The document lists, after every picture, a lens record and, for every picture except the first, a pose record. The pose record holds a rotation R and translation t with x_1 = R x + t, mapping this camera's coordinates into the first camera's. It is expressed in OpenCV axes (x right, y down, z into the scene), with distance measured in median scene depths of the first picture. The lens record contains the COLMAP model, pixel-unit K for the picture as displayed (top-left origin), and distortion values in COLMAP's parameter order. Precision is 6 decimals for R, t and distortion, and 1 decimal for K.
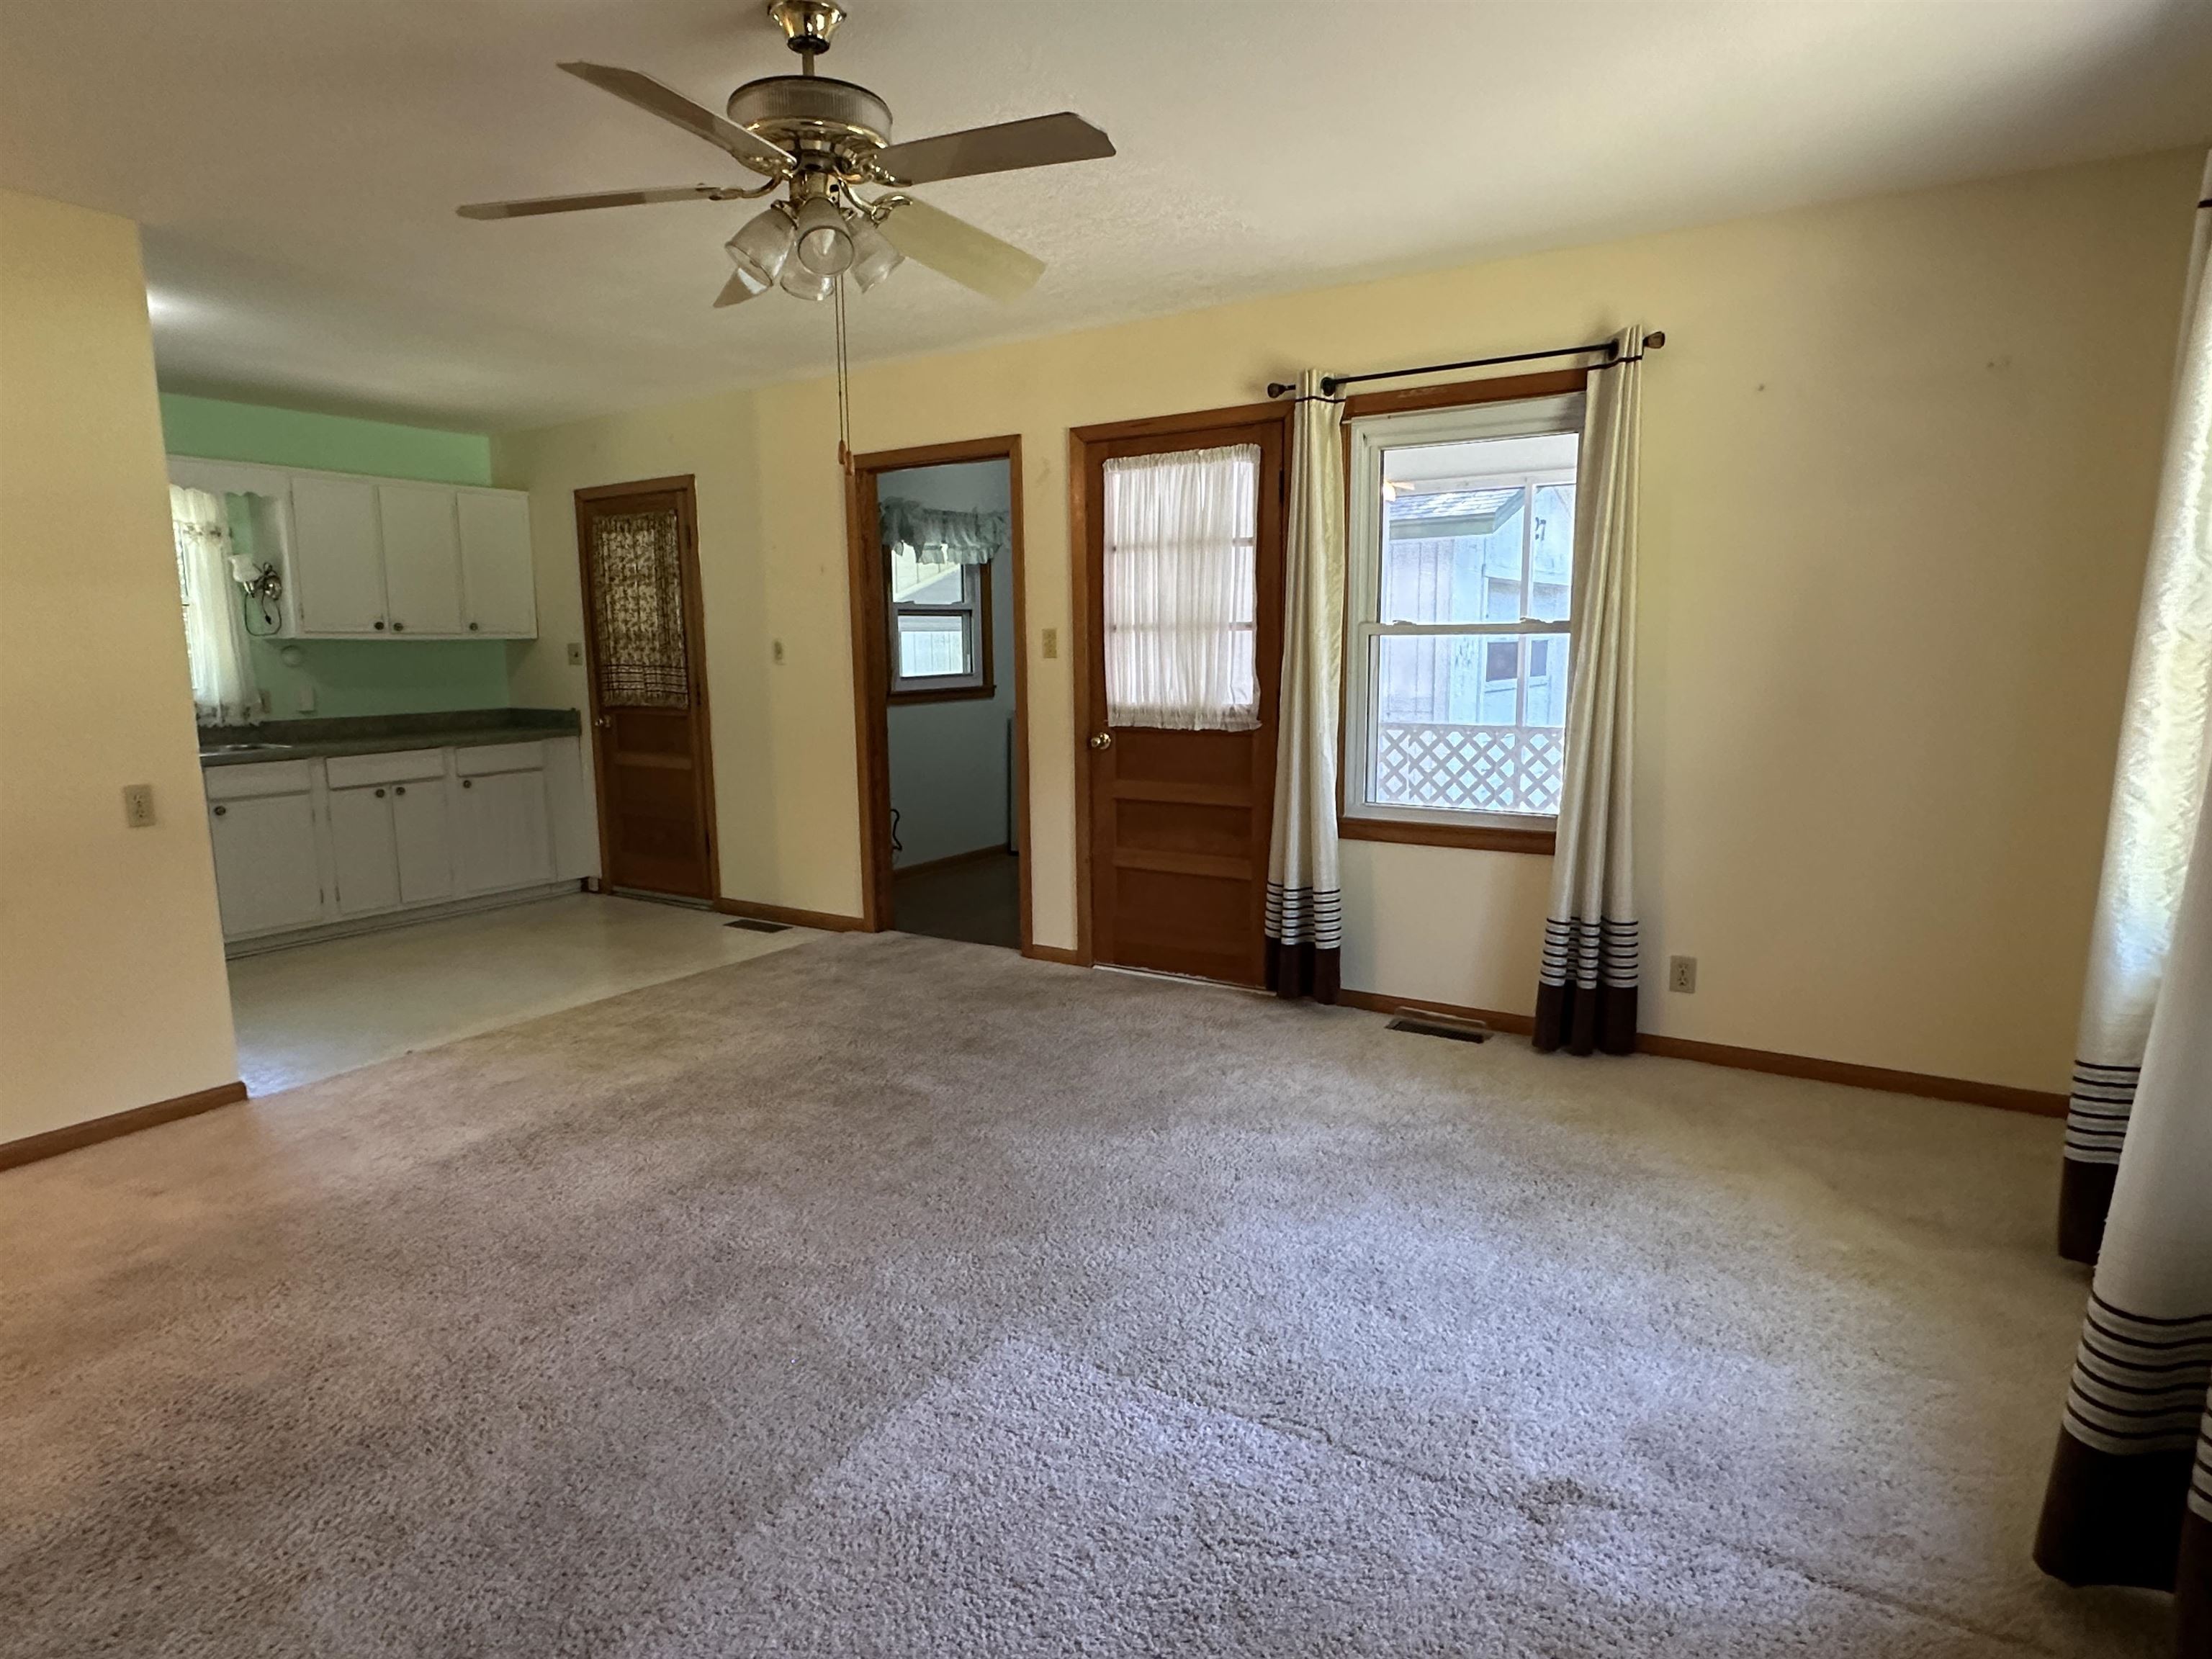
lens RADIAL K [[1246.3, 0, 1106.0], [0, 1246.3, 829.5], [0, 0, 1]] dist [0.000017, -0.001028]
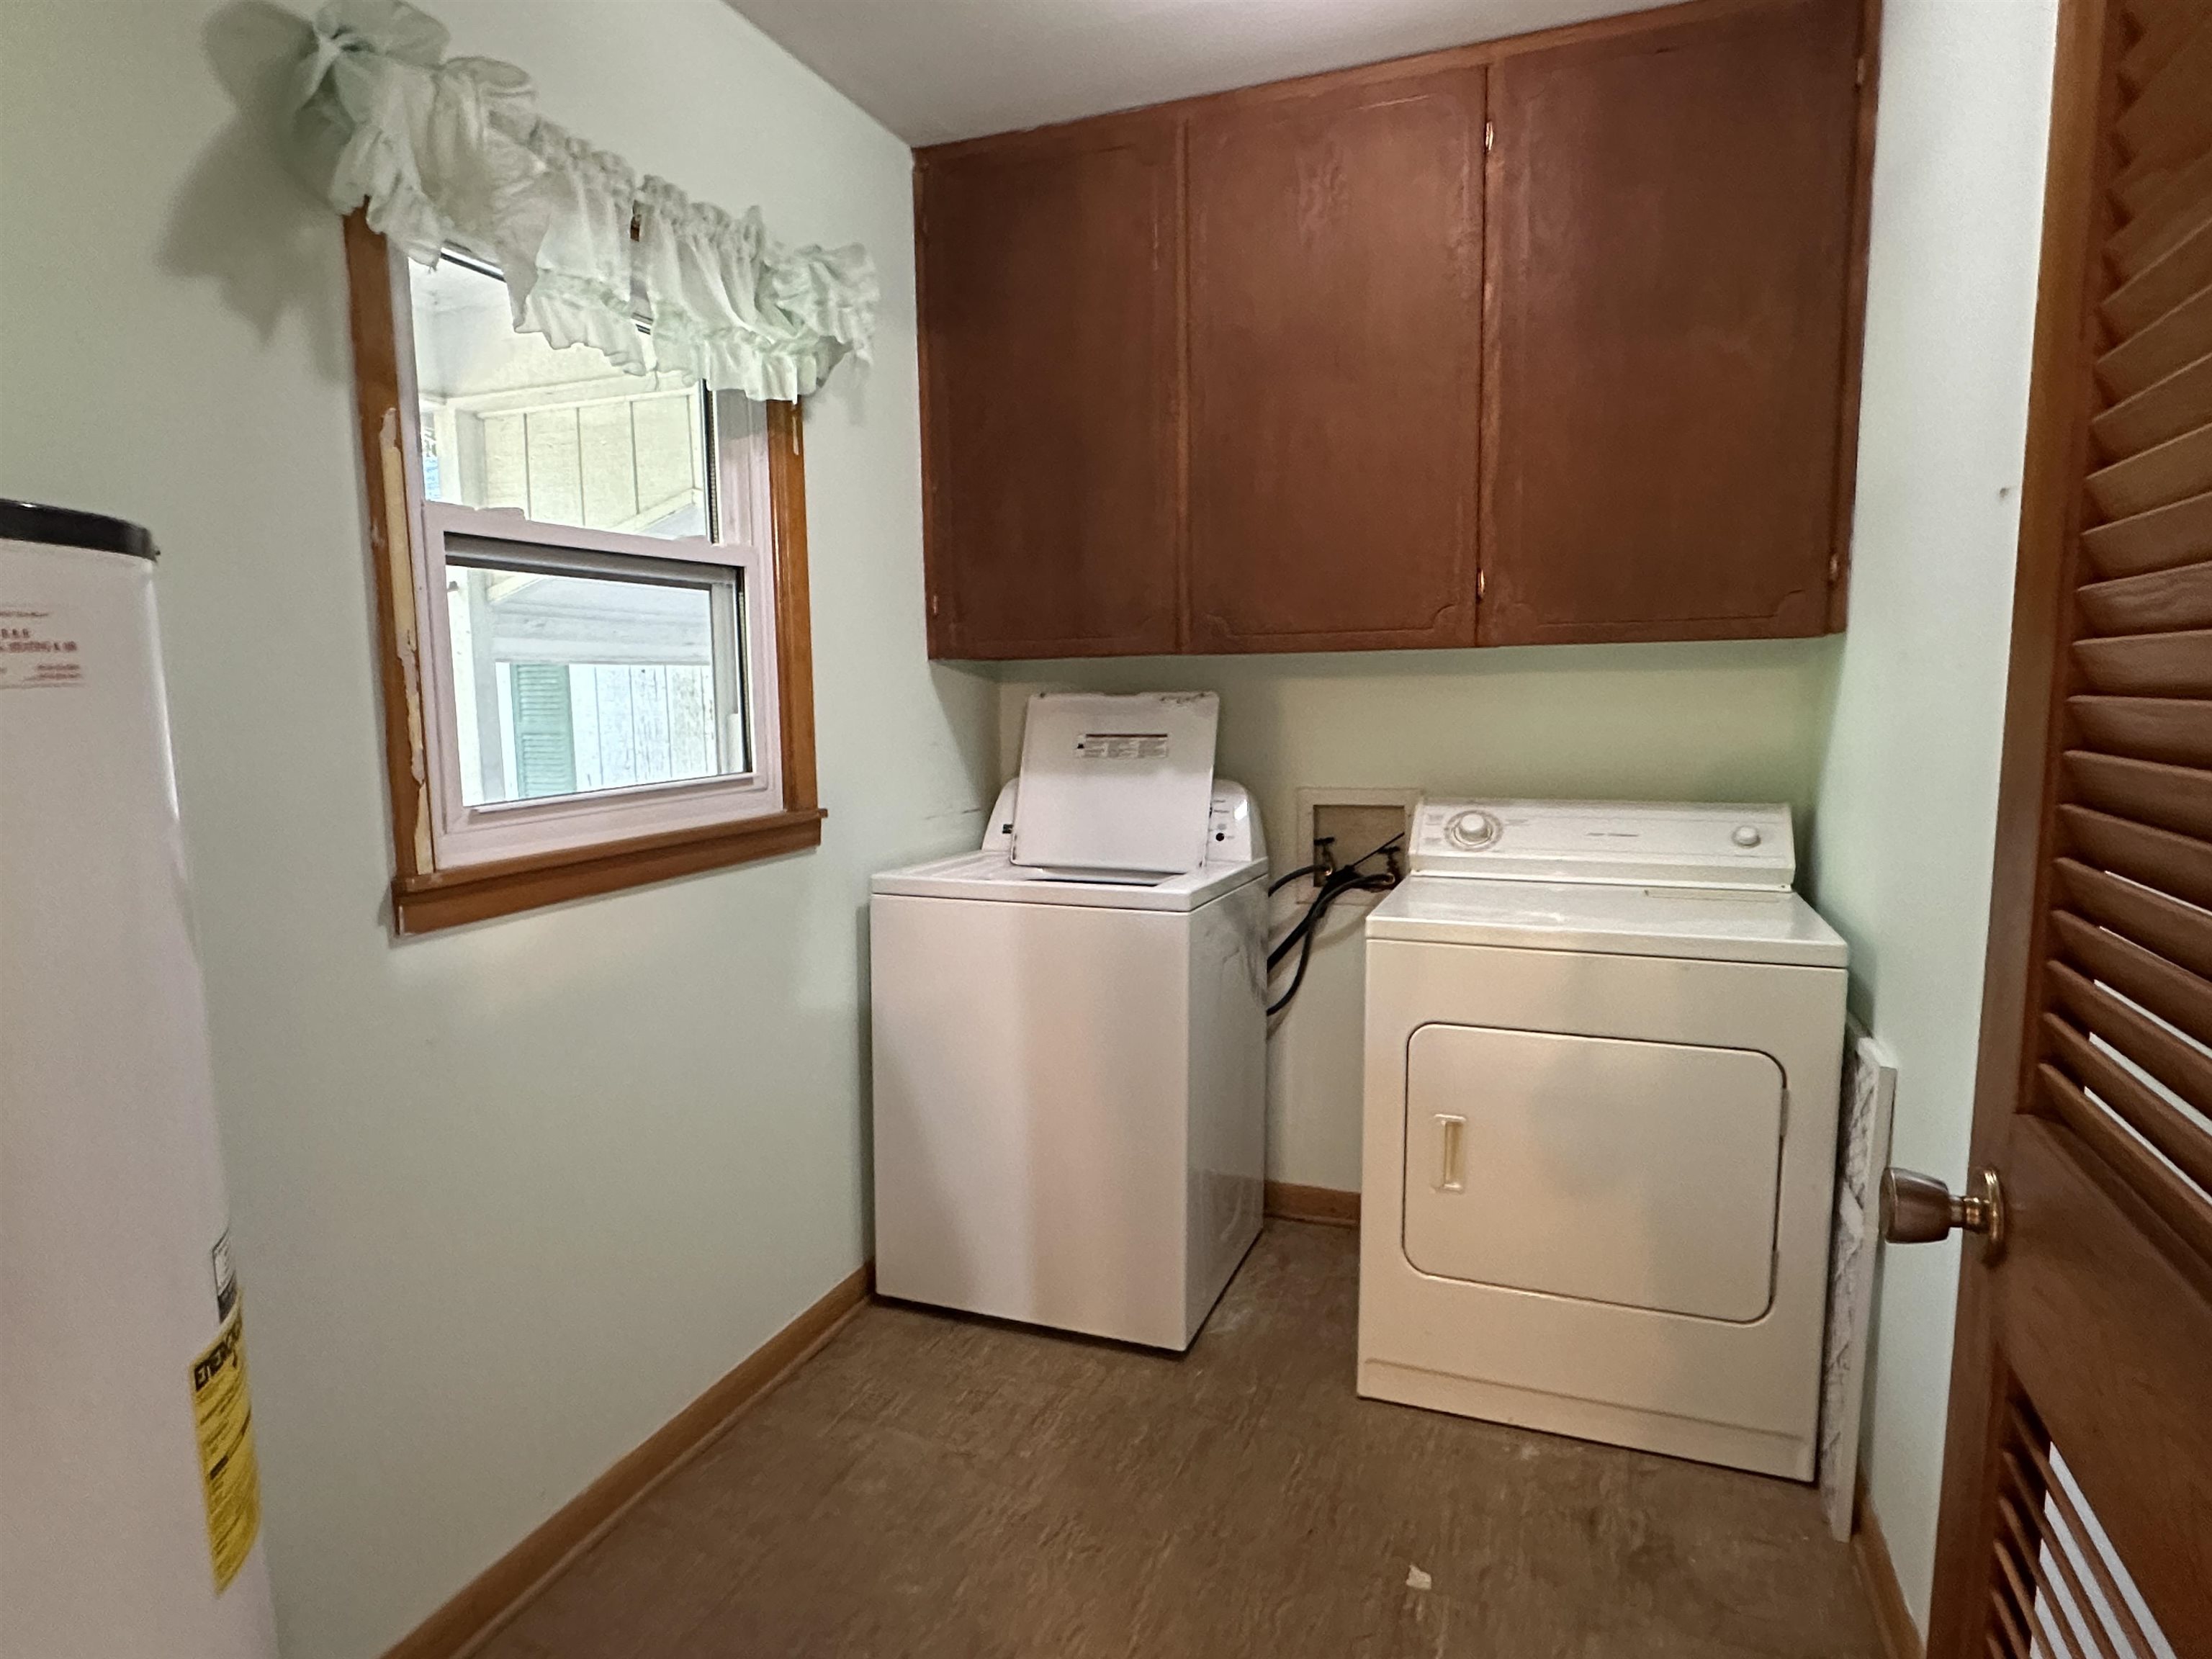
lens RADIAL K [[1246.3, 0, 1106.0], [0, 1246.3, 829.5], [0, 0, 1]] dist [0.000017, -0.001028]
pose [[0.982694, -0.008507, 0.185040, -0.079197], [0.014522, 0.999408, -0.031177, -0.102671], [-0.184665, 0.033325, 0.982236, 0.701514]]
